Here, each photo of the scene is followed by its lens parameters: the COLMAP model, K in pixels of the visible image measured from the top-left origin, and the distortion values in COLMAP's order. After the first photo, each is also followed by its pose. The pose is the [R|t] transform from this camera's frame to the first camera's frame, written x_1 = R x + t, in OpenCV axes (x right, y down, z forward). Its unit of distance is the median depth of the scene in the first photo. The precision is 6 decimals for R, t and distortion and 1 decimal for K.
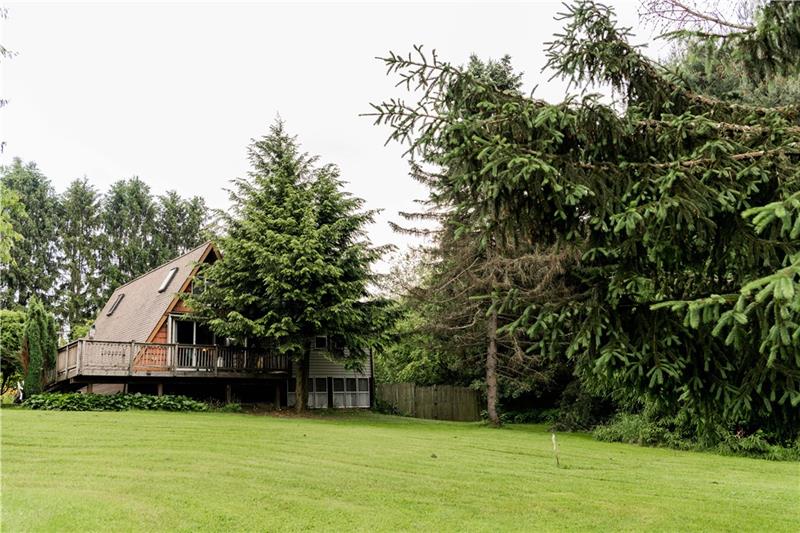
lens RADIAL K [[796.6, 0, 400.0], [0, 796.6, 266.5], [0, 0, 1]] dist [0.079745, -0.001253]
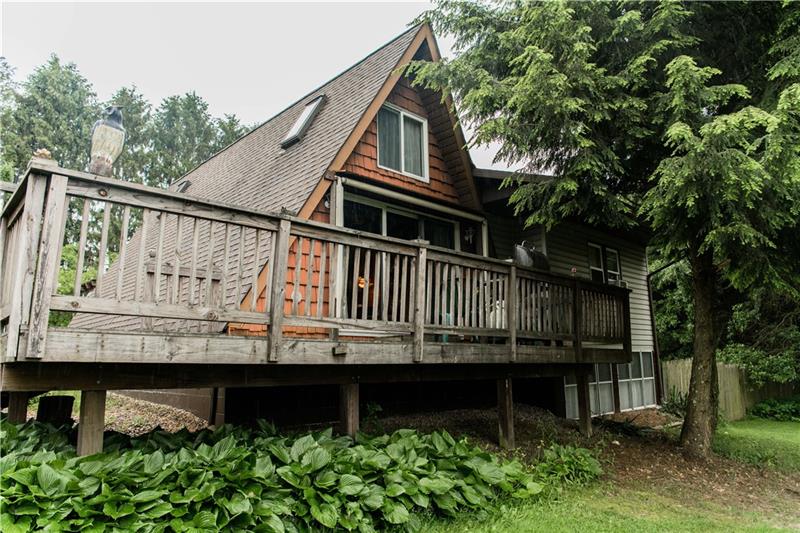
lens RADIAL K [[535.2, 0, 400.0], [0, 535.2, 266.5], [0, 0, 1]] dist [-0.000874, 0.000295]
pose [[0.994359, 0.056325, 0.089873, -0.147460], [-0.059610, 0.997632, 0.034294, 0.047736], [-0.087728, -0.039458, 0.995363, 0.397382]]
